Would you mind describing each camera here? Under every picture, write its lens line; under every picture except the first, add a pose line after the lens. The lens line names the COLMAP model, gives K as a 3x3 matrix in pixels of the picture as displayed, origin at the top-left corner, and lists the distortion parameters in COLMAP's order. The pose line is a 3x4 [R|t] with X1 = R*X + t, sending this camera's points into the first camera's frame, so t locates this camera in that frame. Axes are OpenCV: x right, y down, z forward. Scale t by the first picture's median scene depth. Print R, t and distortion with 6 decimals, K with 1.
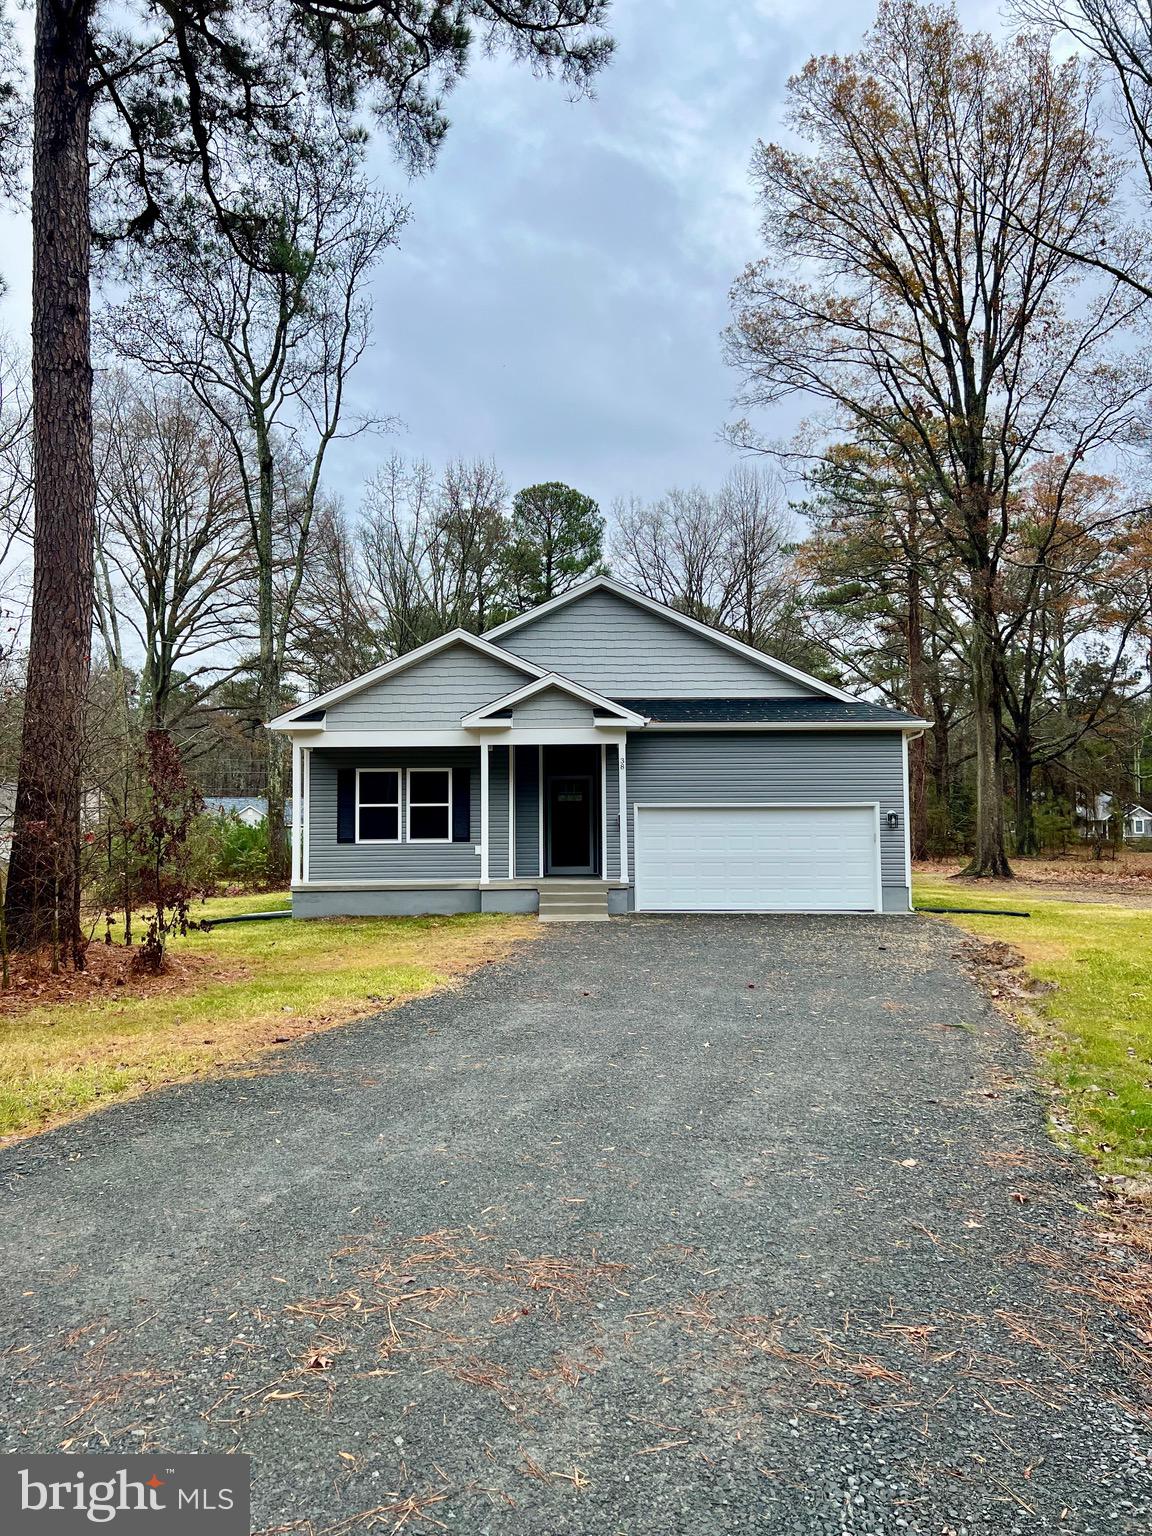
lens RADIAL K [[1115.2, 0, 576.0], [0, 1115.2, 768.0], [0, 0, 1]] dist [0.087656, -0.087980]
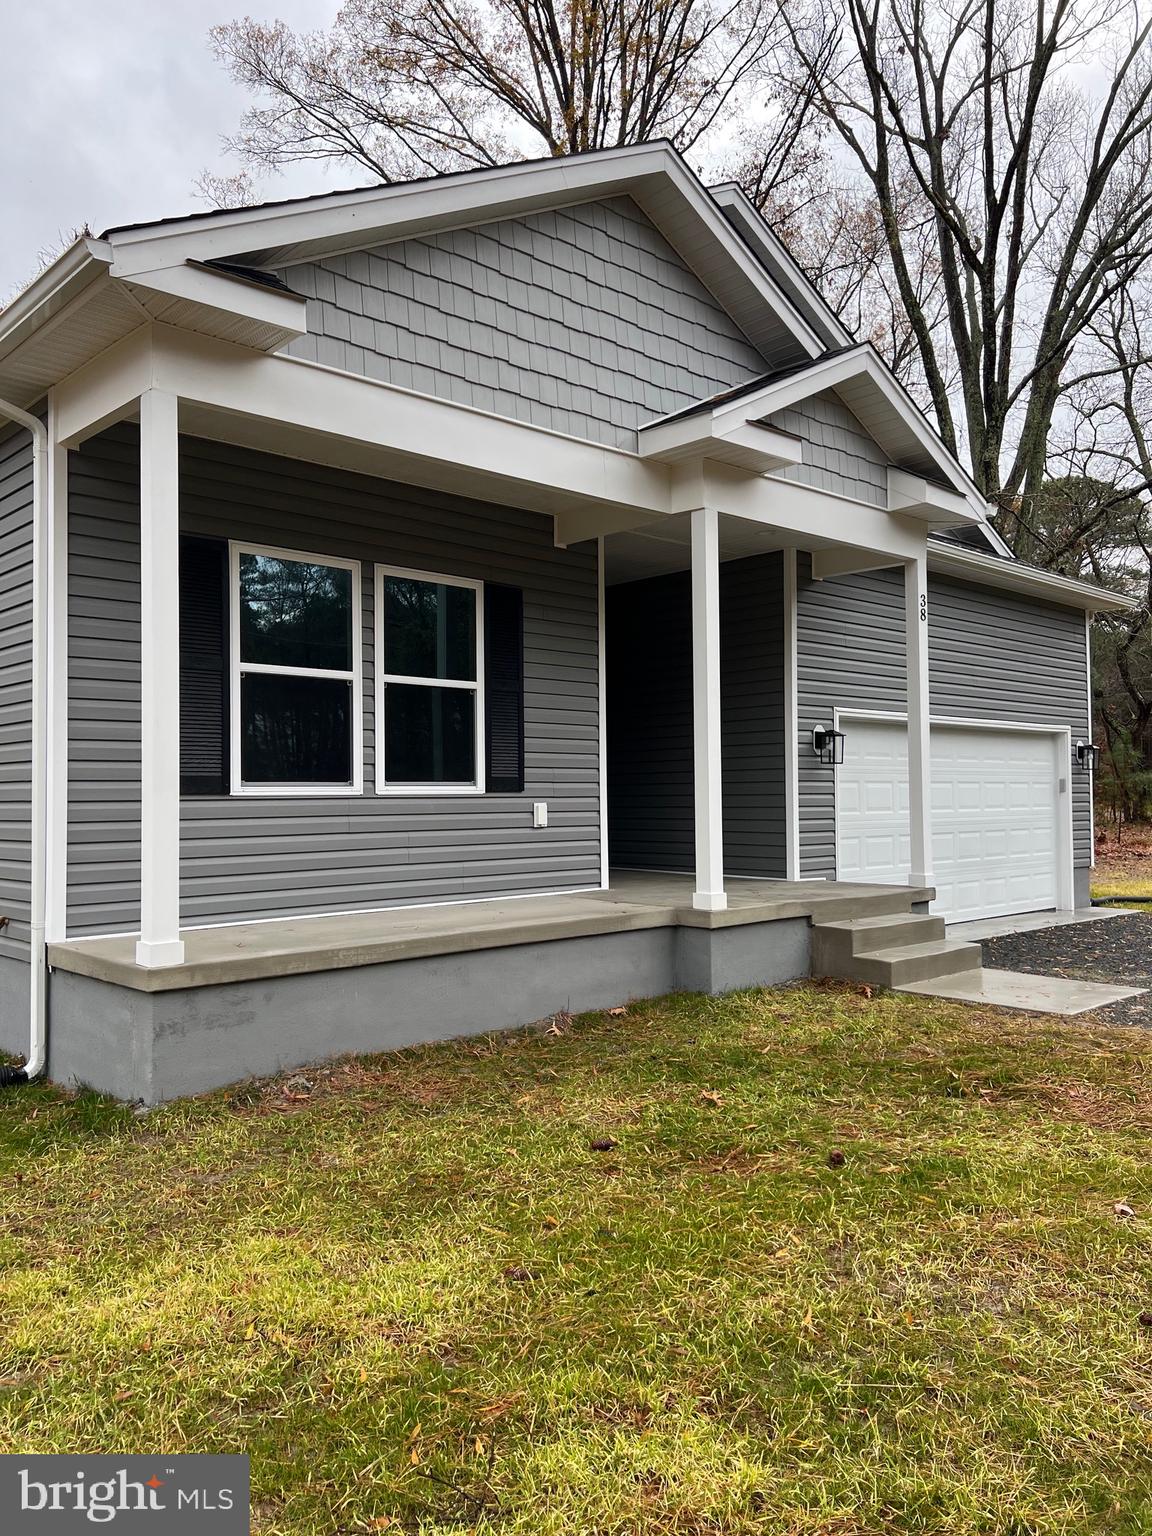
lens RADIAL K [[1160.3, 0, 576.0], [0, 1160.3, 768.0], [0, 0, 1]] dist [0.092441, 0.000236]
pose [[0.736522, 0.016847, 0.676204, -0.336103], [-0.038687, 0.999103, 0.017246, 0.051239], [-0.675307, -0.038863, 0.736513, 0.712012]]
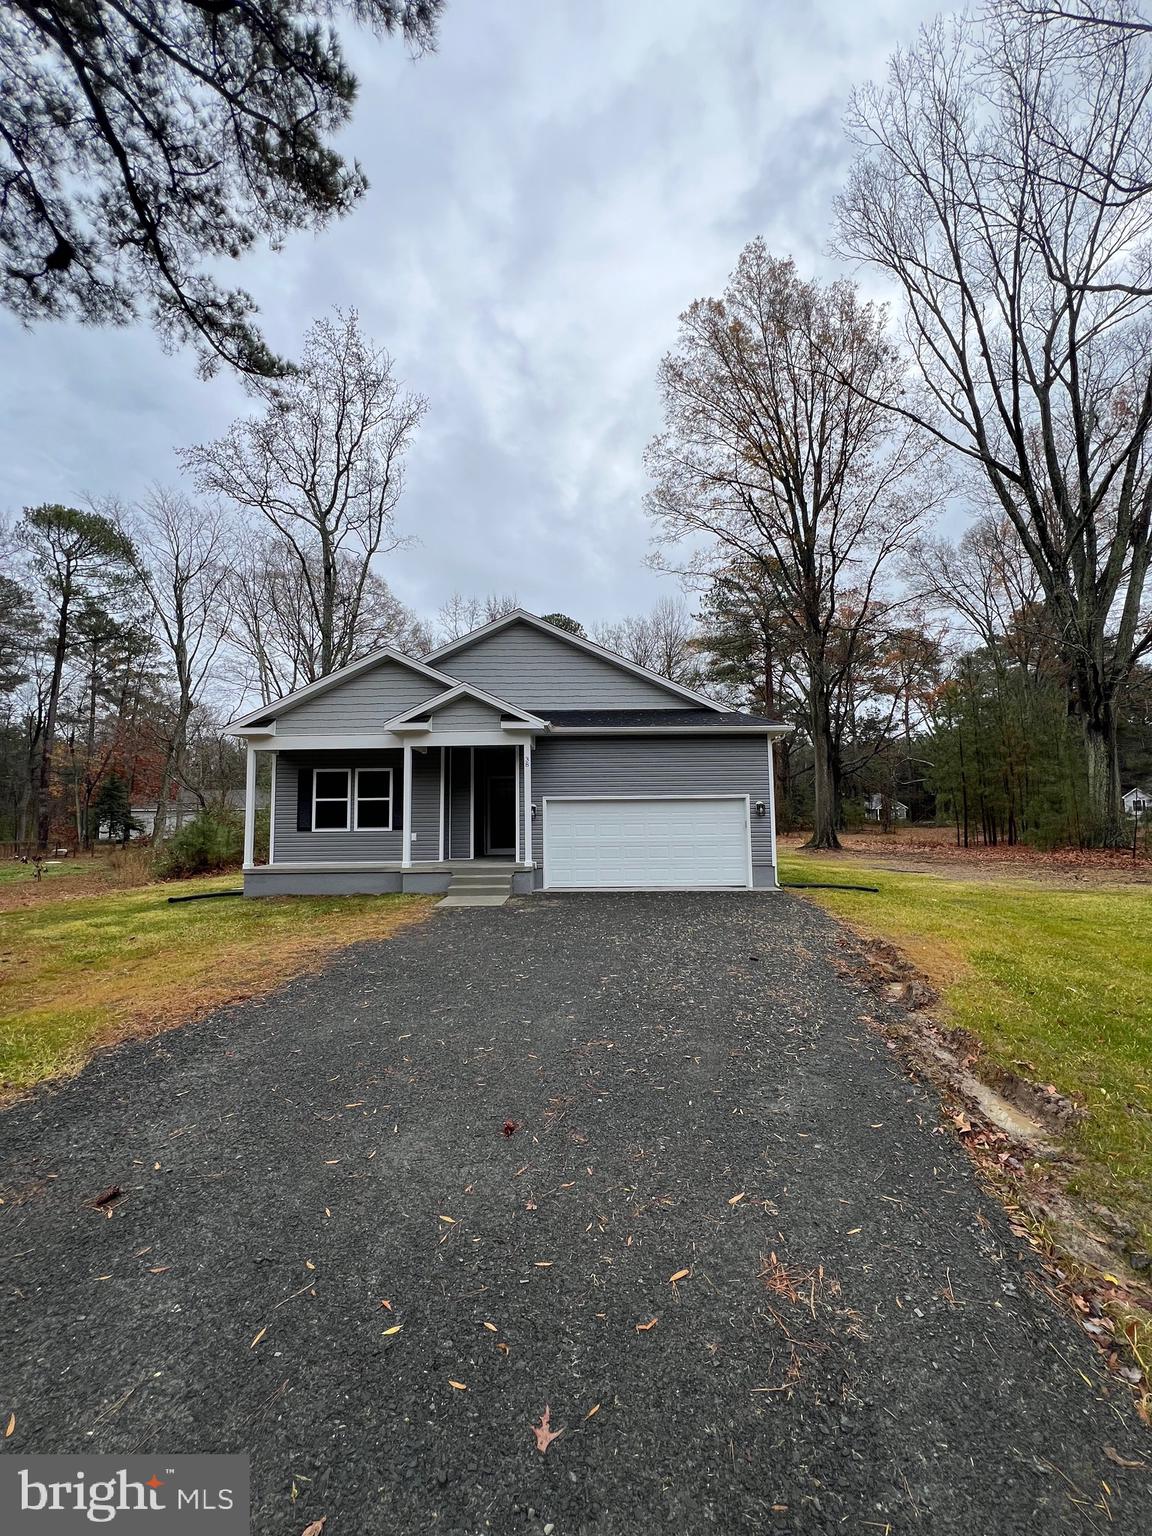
lens RADIAL K [[617.5, 0, 576.0], [0, 617.5, 768.0], [0, 0, 1]] dist [0.000527, -0.000092]
pose [[0.999936, -0.005863, -0.009699, 0.092099], [0.005640, 0.999723, -0.022871, 0.016136], [0.009831, 0.022815, 0.999691, 0.340187]]
